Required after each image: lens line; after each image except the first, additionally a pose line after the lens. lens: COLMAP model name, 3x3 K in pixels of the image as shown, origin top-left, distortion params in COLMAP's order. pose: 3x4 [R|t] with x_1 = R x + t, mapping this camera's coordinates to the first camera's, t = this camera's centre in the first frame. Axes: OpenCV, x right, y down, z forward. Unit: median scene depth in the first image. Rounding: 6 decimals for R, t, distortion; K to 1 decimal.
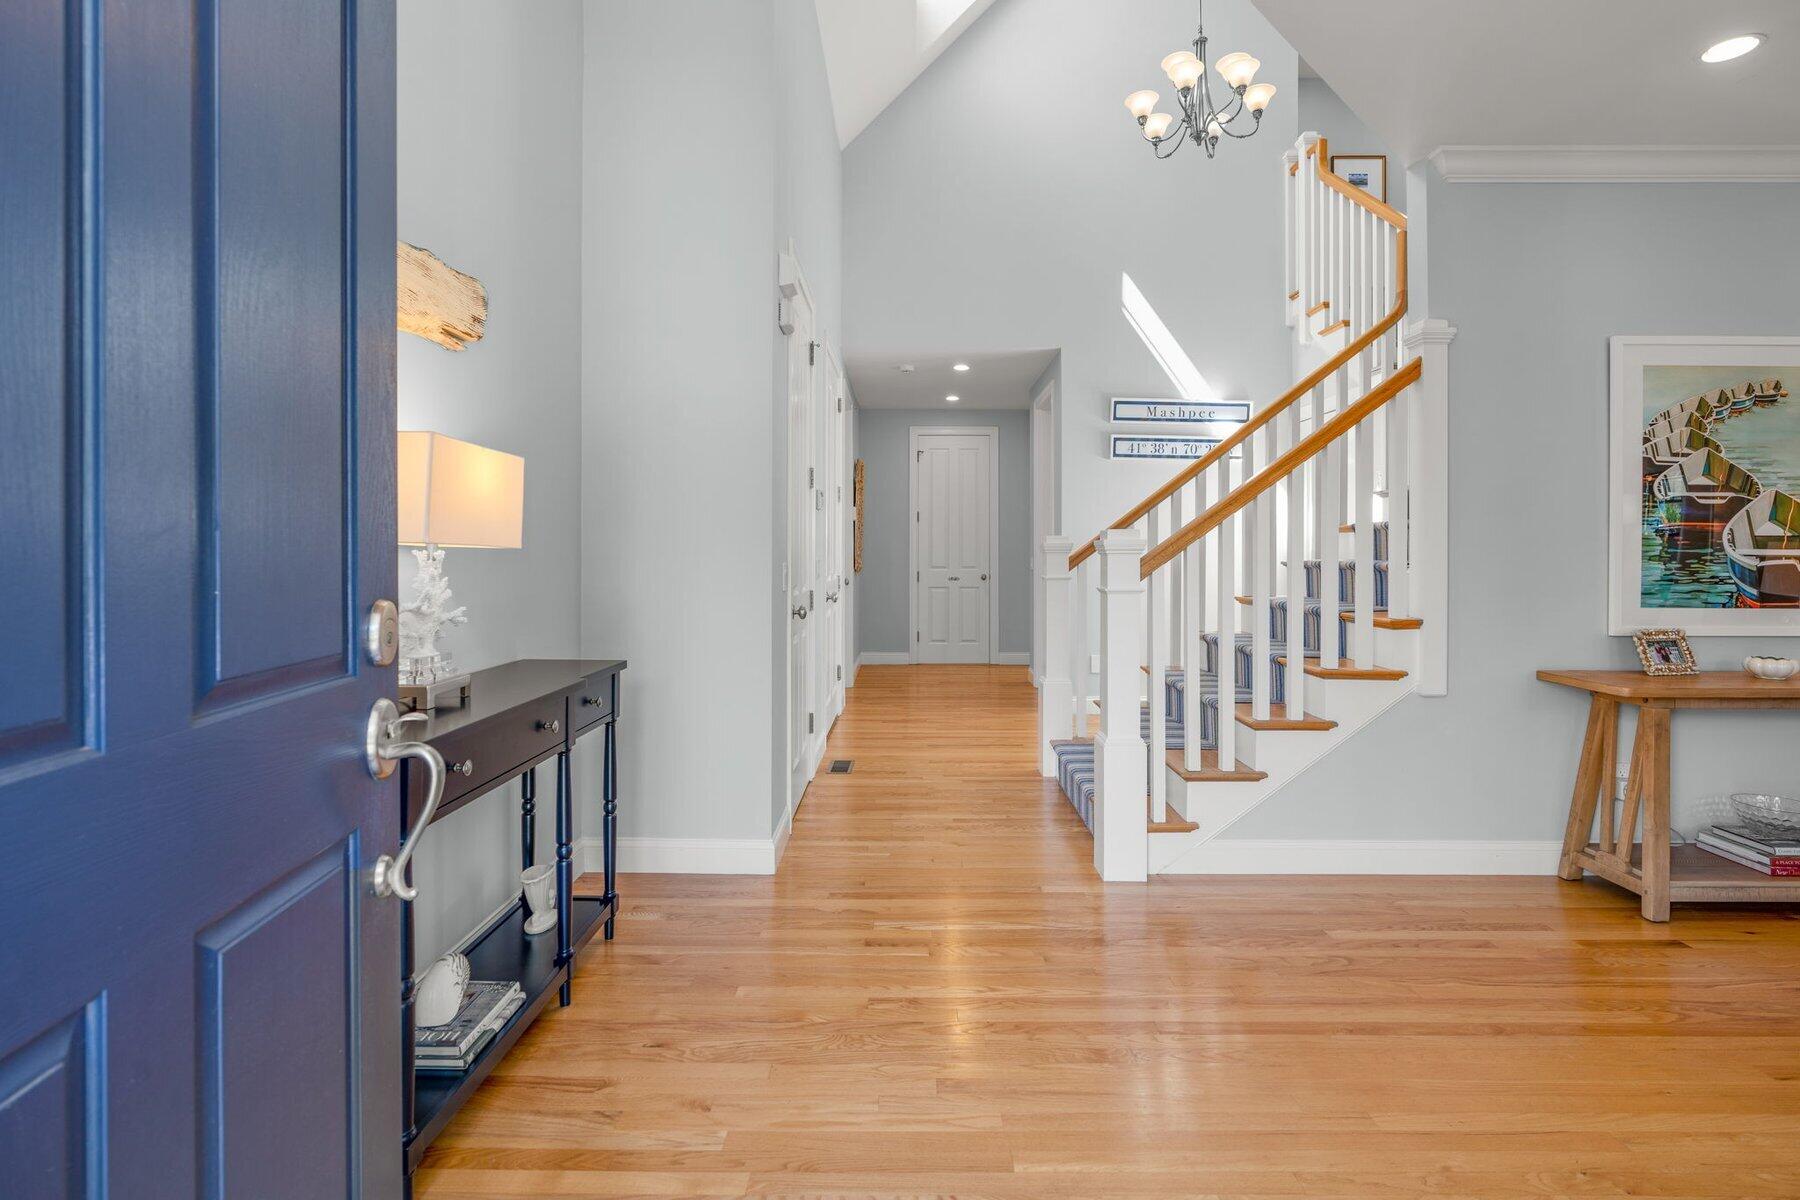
lens RADIAL K [[816.8, 0, 919.1], [0, 816.8, 550.4], [0, 0, 1]] dist [-0.009449, 0.003434]
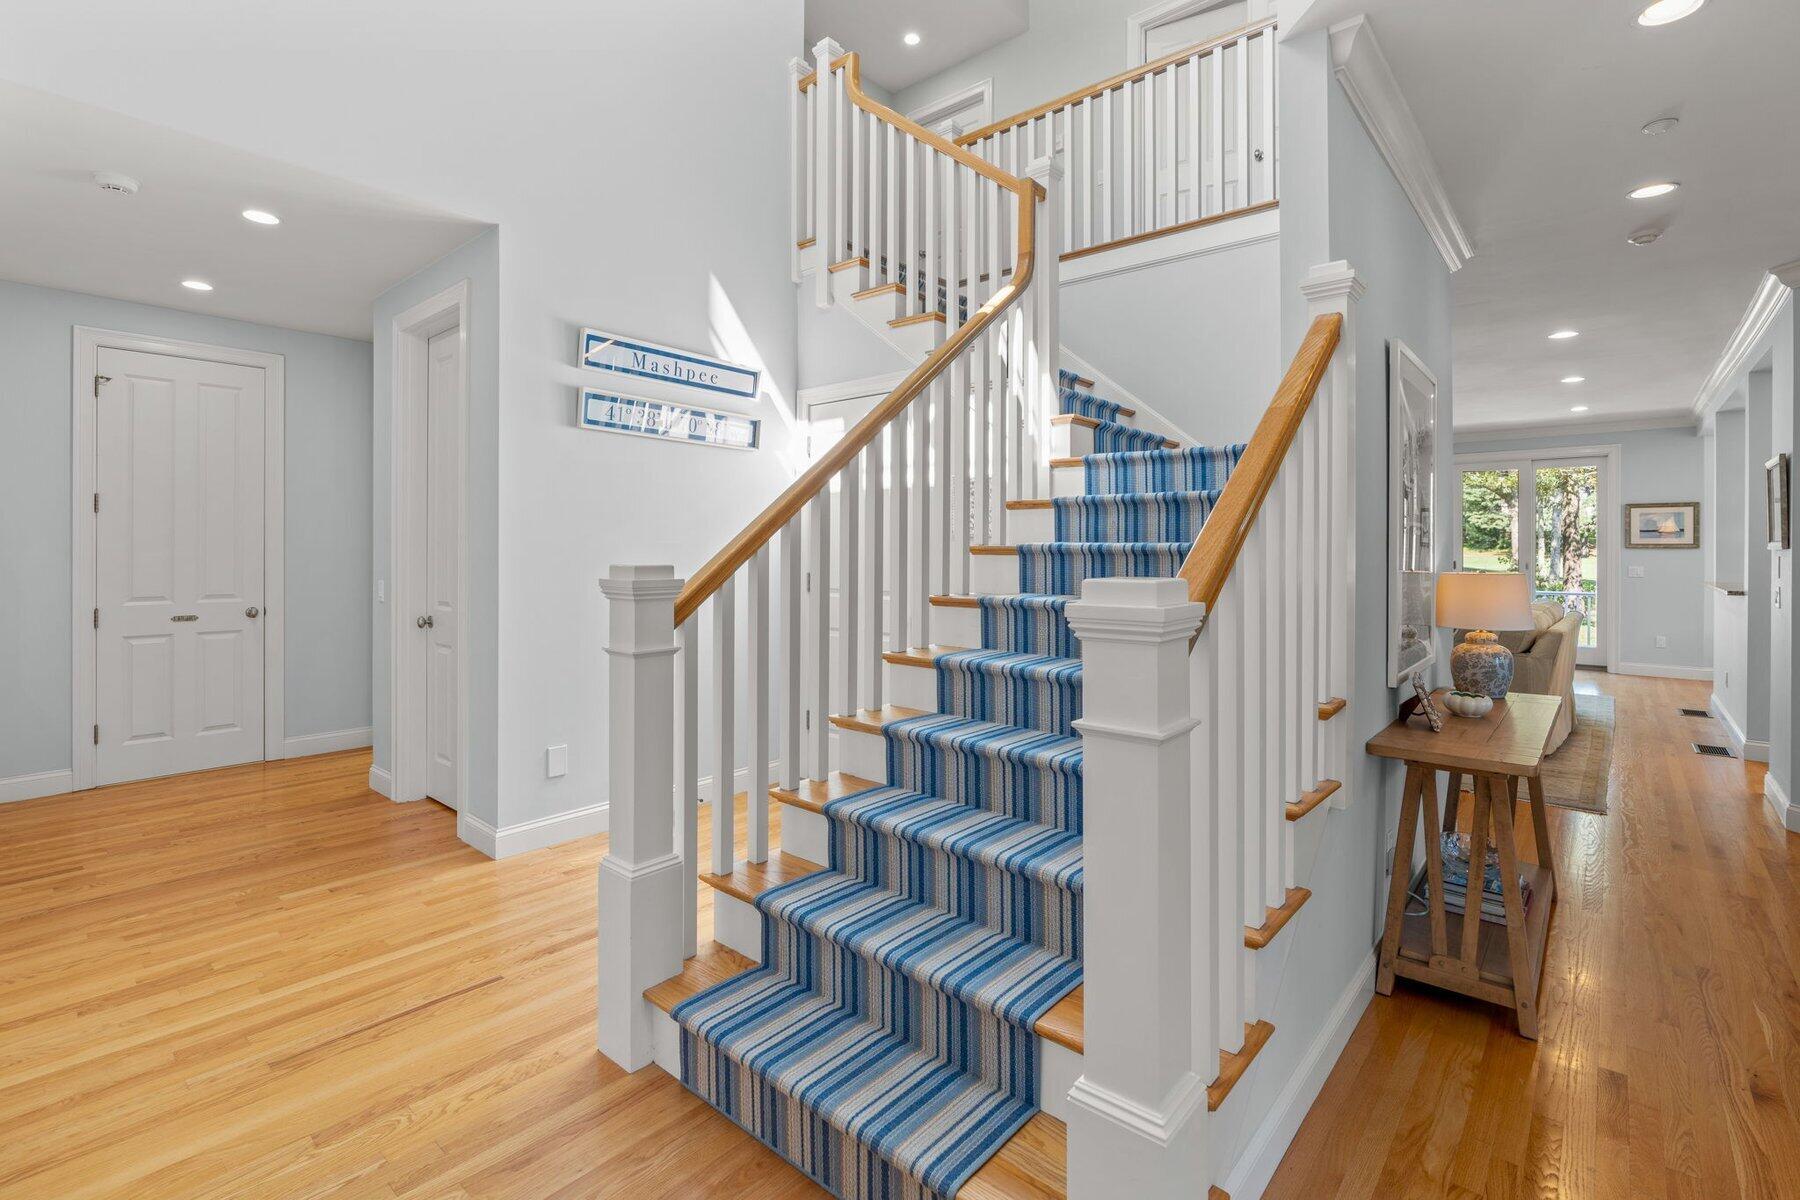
lens RADIAL K [[816.8, 0, 887.8], [0, 816.8, 549.9], [0, 0, 1]] dist [-0.009449, 0.003434]
pose [[0.666889, -0.001663, 0.745155, -0.072306], [-0.000899, 0.999995, 0.003036, -0.019653], [-0.745156, -0.002695, 0.666884, 0.409769]]
